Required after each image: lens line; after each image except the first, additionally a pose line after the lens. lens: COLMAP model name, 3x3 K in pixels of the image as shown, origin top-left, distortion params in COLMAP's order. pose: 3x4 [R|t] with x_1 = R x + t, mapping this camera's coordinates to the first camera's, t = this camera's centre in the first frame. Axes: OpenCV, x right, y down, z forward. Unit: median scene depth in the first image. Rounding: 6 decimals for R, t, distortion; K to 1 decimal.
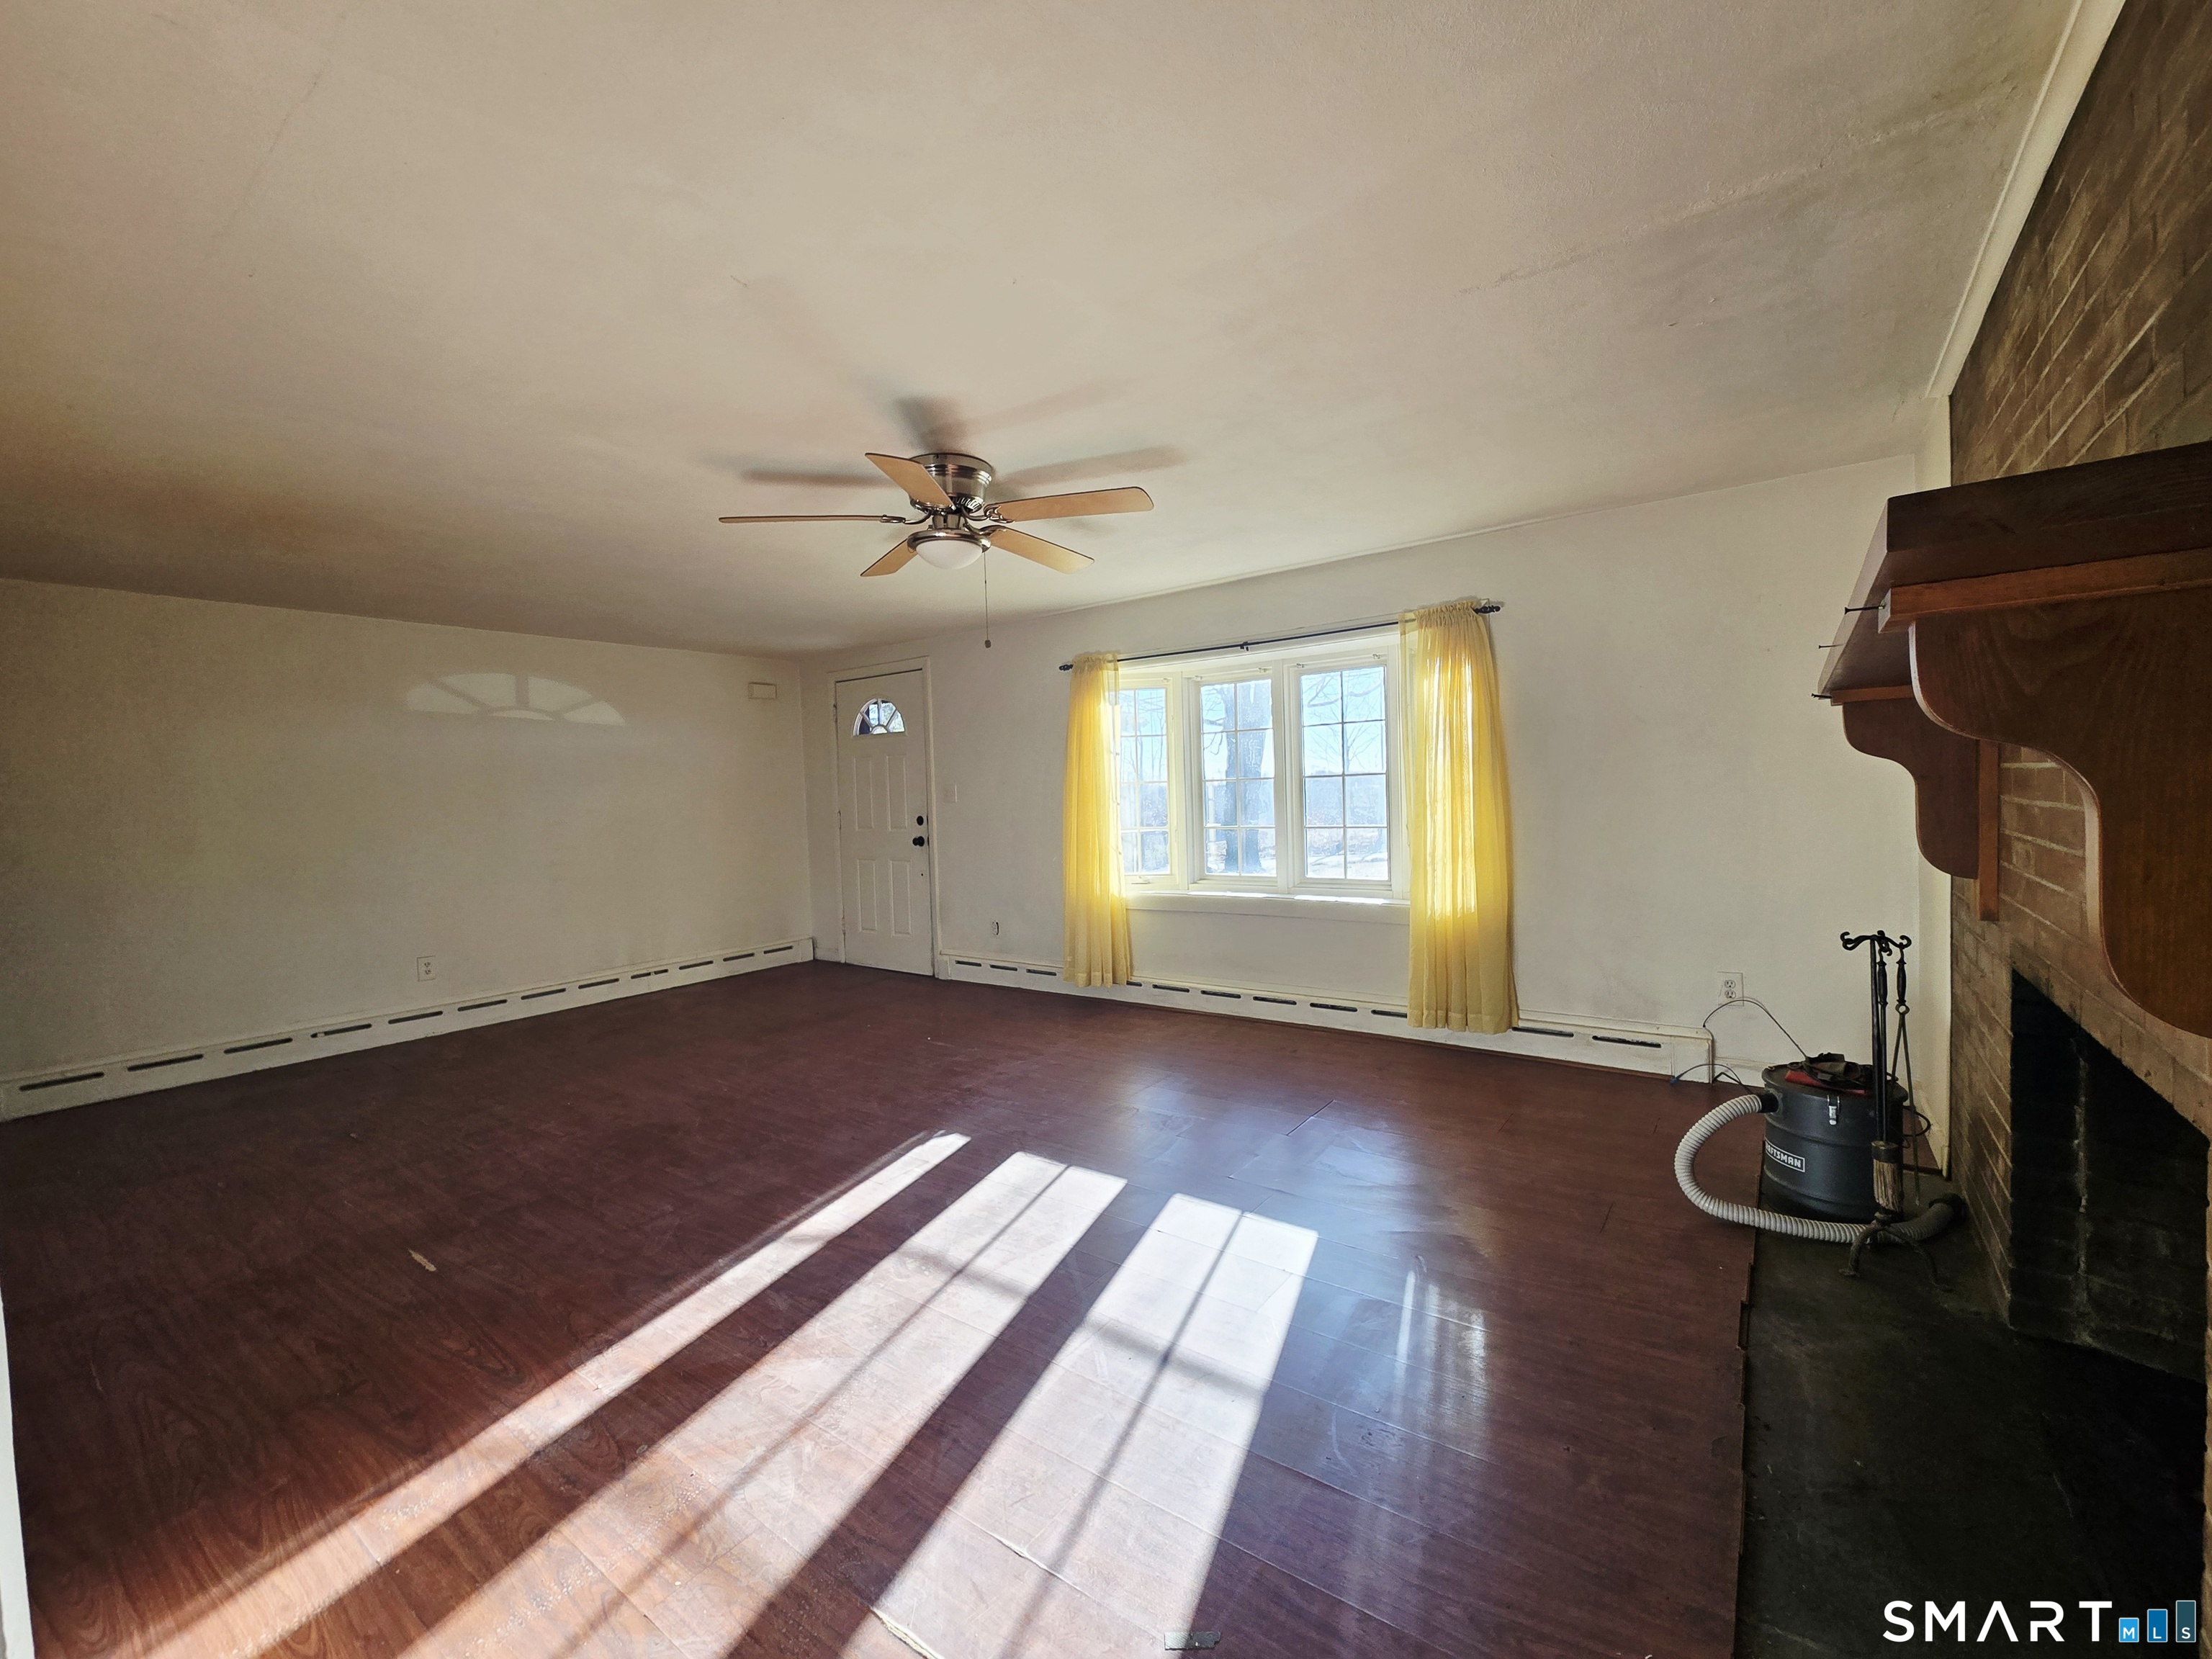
lens RADIAL K [[889.4, 0, 1106.0], [0, 889.4, 829.5], [0, 0, 1]] dist [-0.001063, -0.000377]
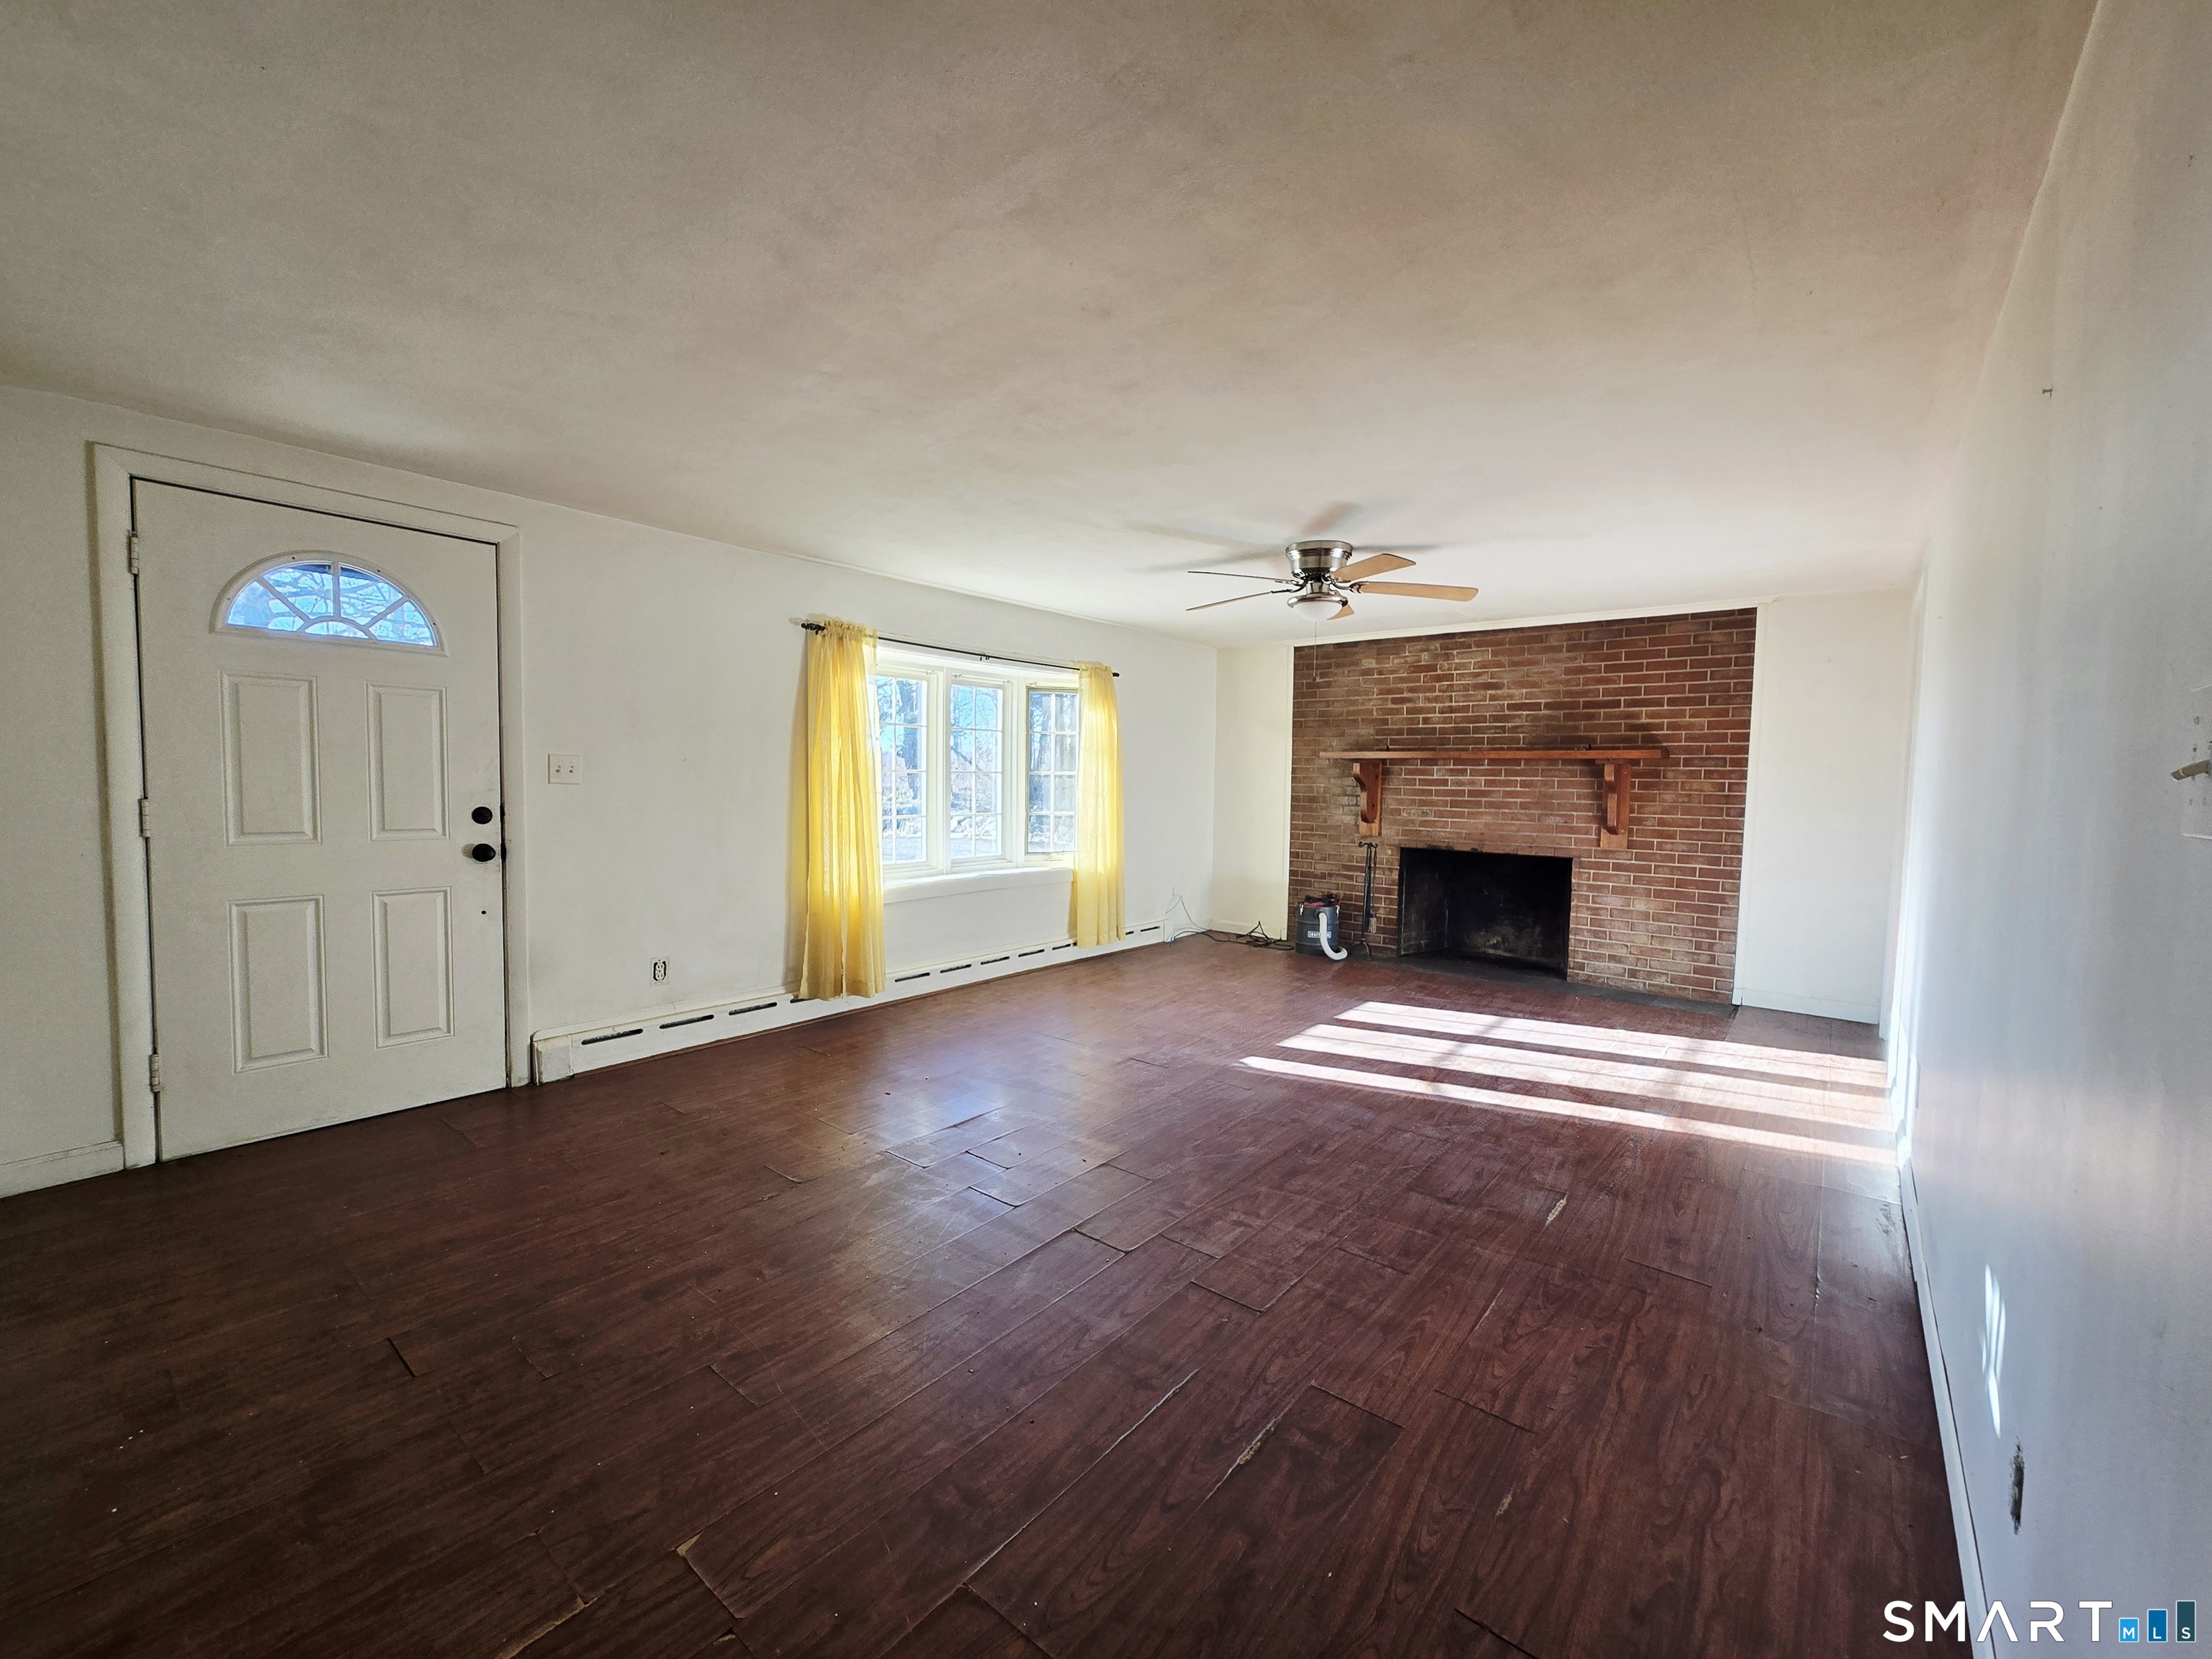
lens RADIAL K [[889.4, 0, 1106.0], [0, 889.4, 829.5], [0, 0, 1]] dist [-0.001063, -0.000377]
pose [[0.070360, -0.025671, 0.997191, -1.666892], [0.023403, 0.999436, 0.024077, -0.012259], [-0.997247, 0.021643, 0.070921, 1.298823]]
